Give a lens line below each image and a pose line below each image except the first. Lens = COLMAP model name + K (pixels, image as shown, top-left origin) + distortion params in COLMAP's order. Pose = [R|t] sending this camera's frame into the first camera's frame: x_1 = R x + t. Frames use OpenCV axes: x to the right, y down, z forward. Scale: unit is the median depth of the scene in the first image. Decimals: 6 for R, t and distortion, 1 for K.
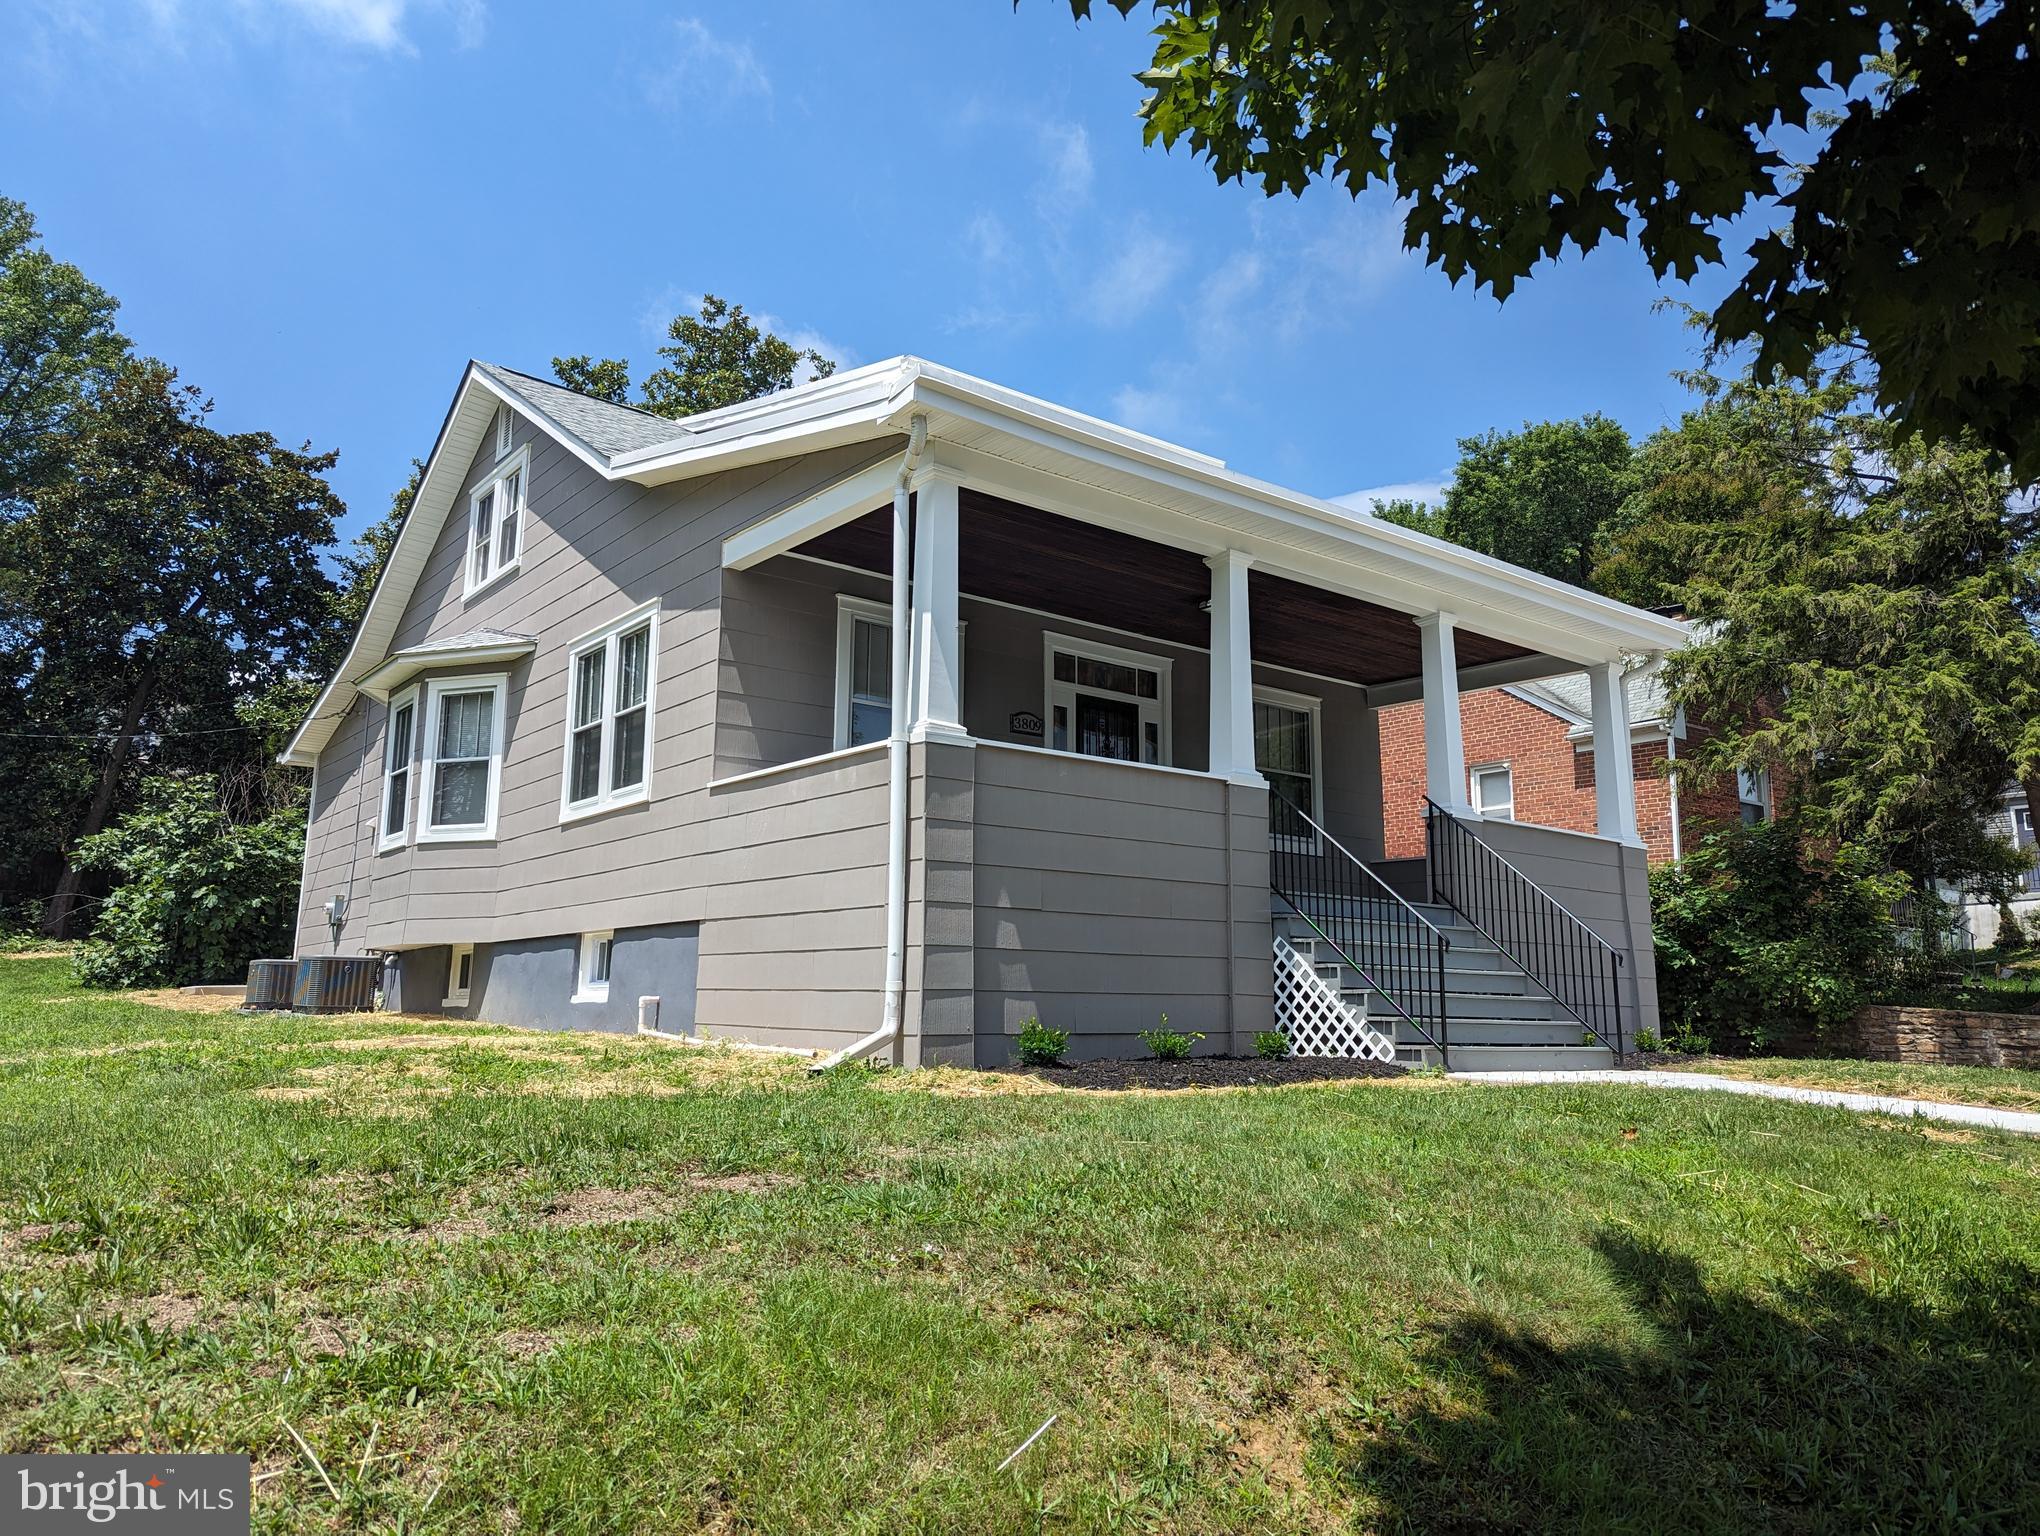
lens RADIAL K [[1433.3, 0, 1020.0], [0, 1433.3, 768.0], [0, 0, 1]] dist [0.001195, 0.000200]
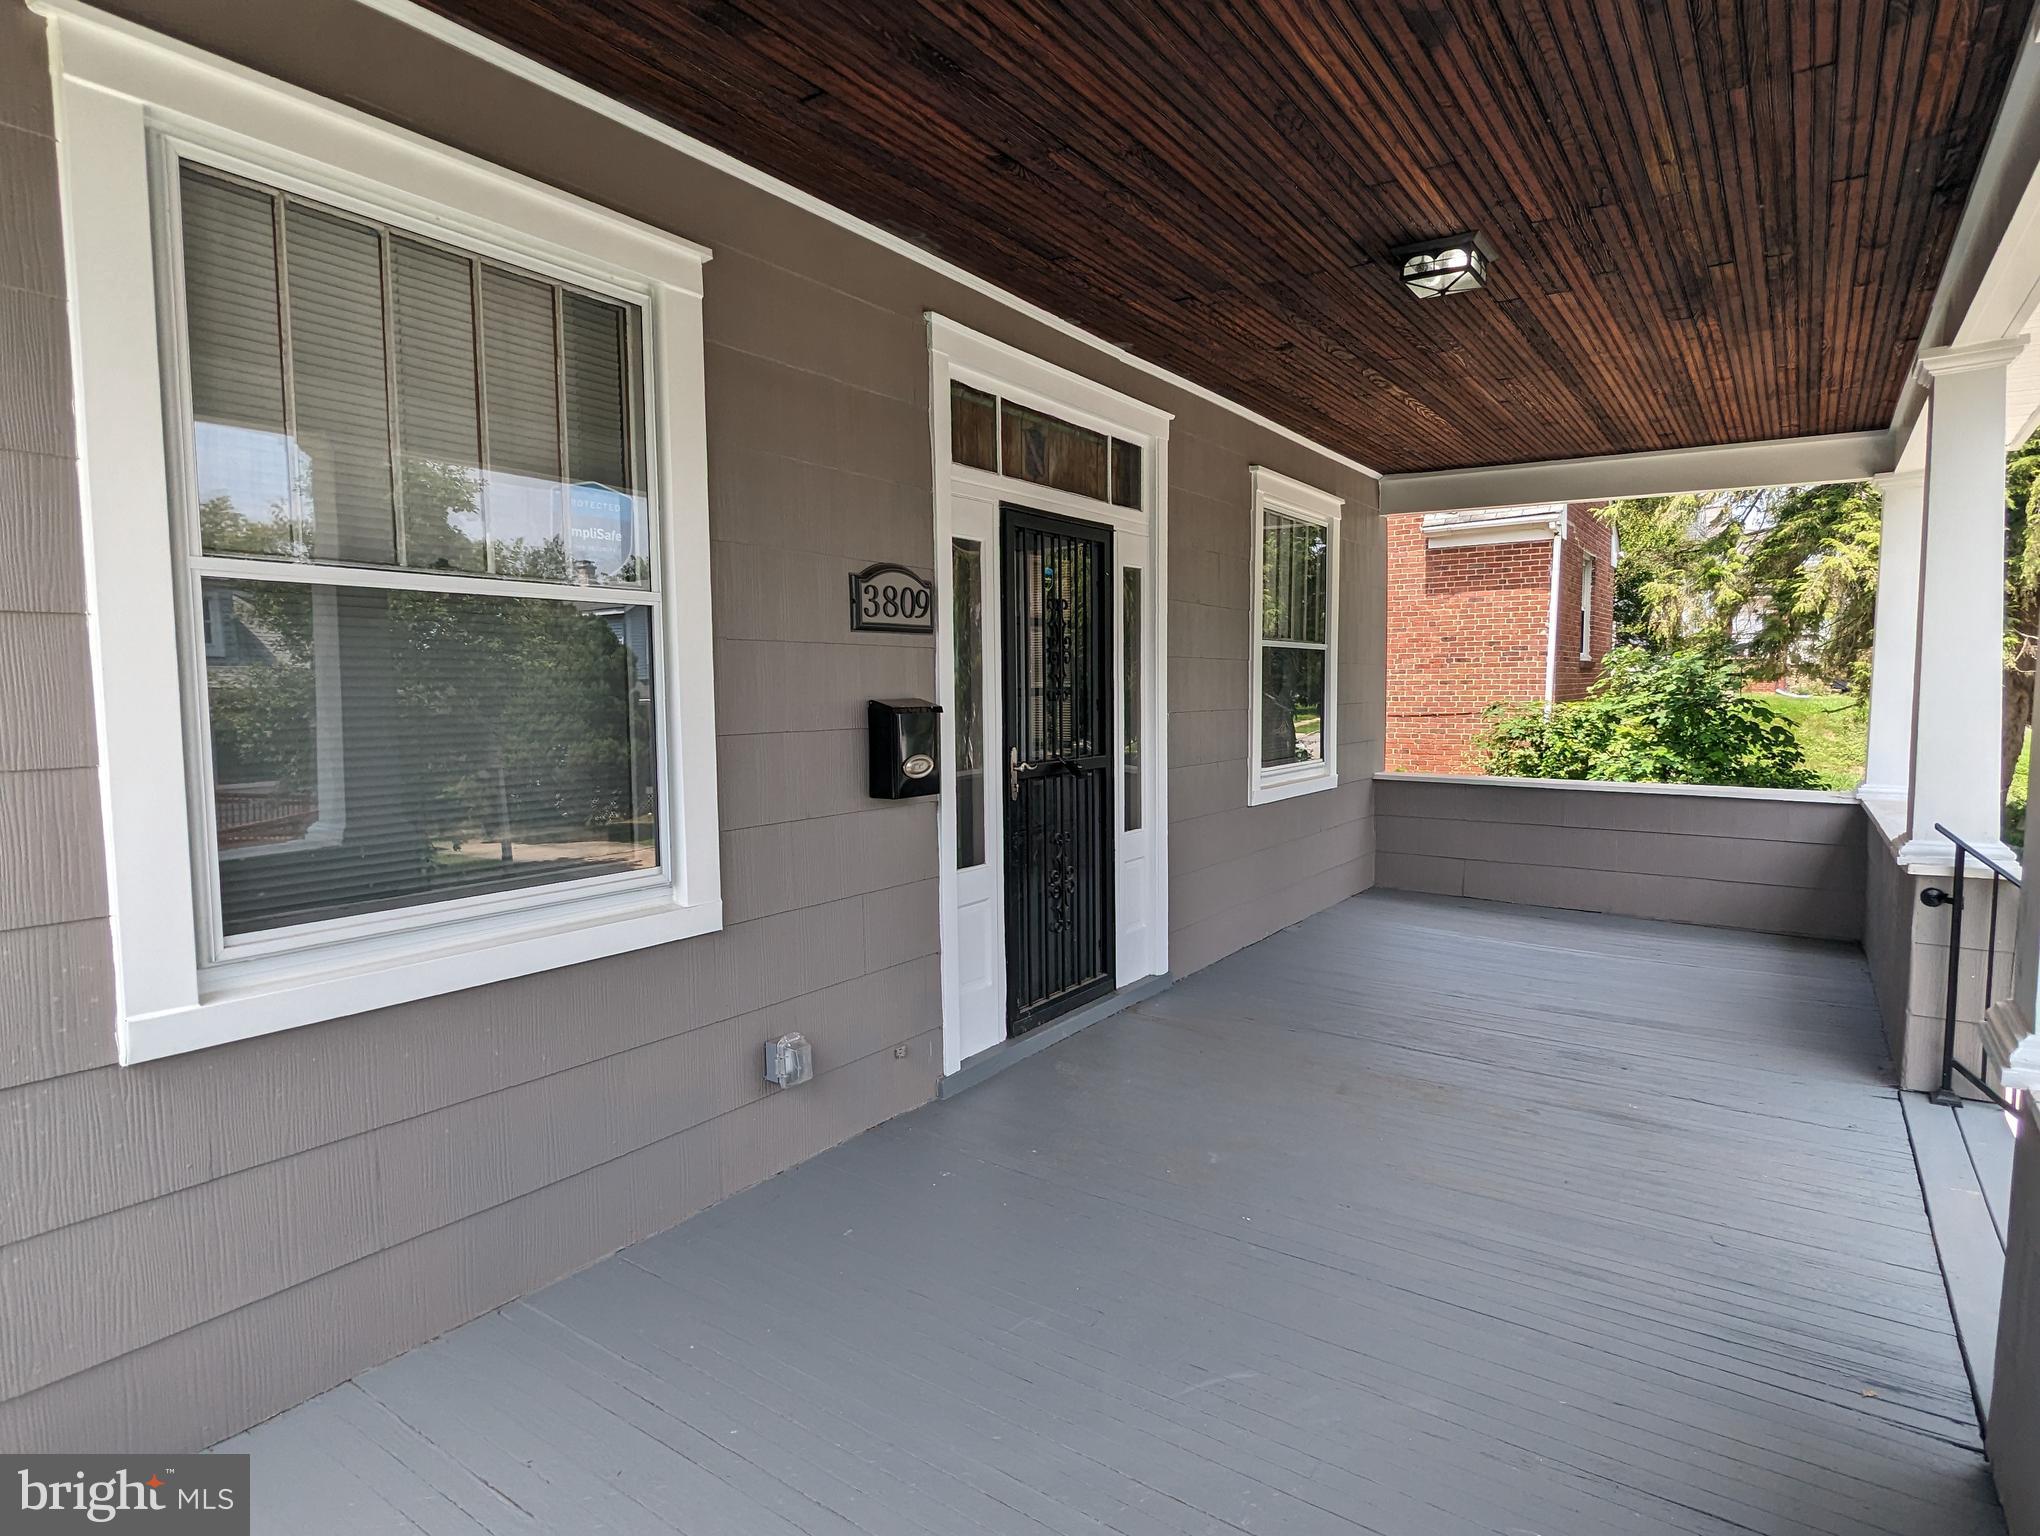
lens RADIAL K [[1133.6, 0, 1028.0], [0, 1133.6, 774.5], [0, 0, 1]] dist [-0.000041, -0.002056]
pose [[0.955995, -0.038280, 0.290876, -0.042113], [-0.034068, 0.970260, 0.239657, -0.053708], [-0.291400, -0.239020, 0.926259, 0.704453]]
